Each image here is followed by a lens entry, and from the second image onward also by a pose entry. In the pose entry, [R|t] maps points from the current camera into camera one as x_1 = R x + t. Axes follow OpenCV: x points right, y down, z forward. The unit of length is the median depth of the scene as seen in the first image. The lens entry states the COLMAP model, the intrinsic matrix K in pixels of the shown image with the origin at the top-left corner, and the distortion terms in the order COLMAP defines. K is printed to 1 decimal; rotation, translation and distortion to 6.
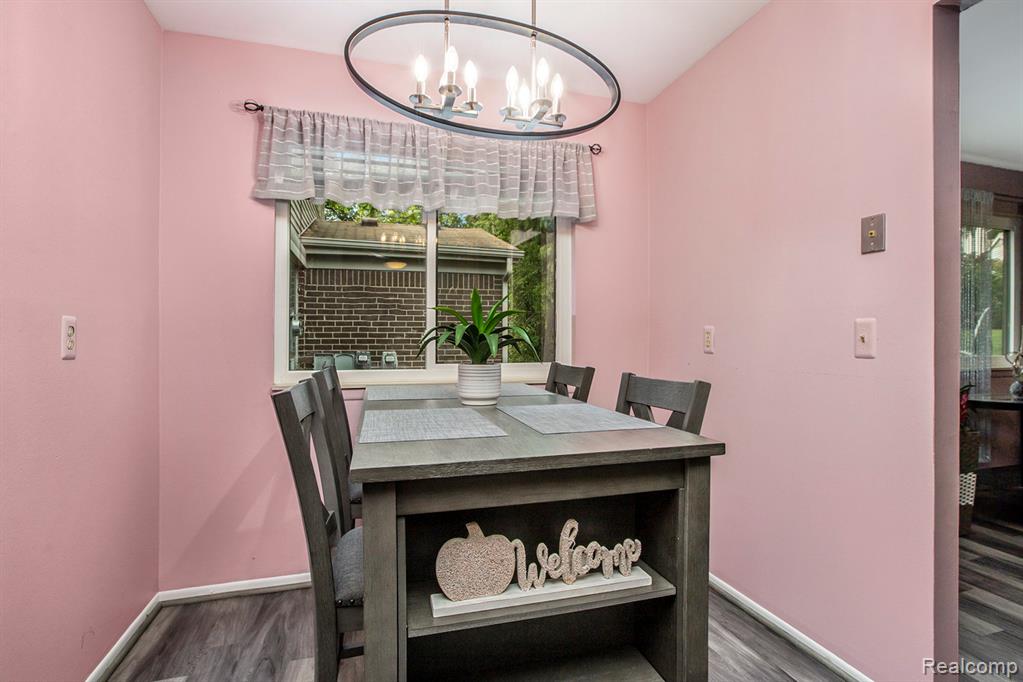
lens RADIAL K [[497.2, 0, 517.0], [0, 497.2, 331.0], [0, 0, 1]] dist [-0.046063, 0.015530]
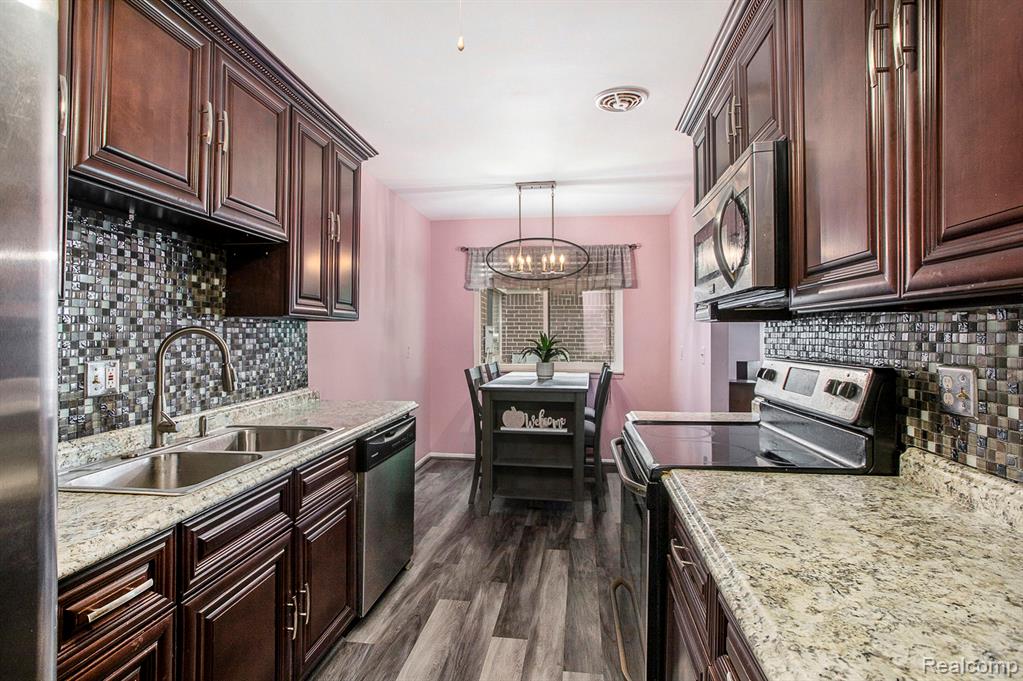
lens RADIAL K [[497.2, 0, 517.0], [0, 497.2, 330.5], [0, 0, 1]] dist [-0.046063, 0.015530]
pose [[0.912175, 0.000522, -0.409801, 1.300960], [0.000907, 0.999994, 0.003294, -0.160284], [0.409801, -0.003376, 0.912169, -2.089207]]
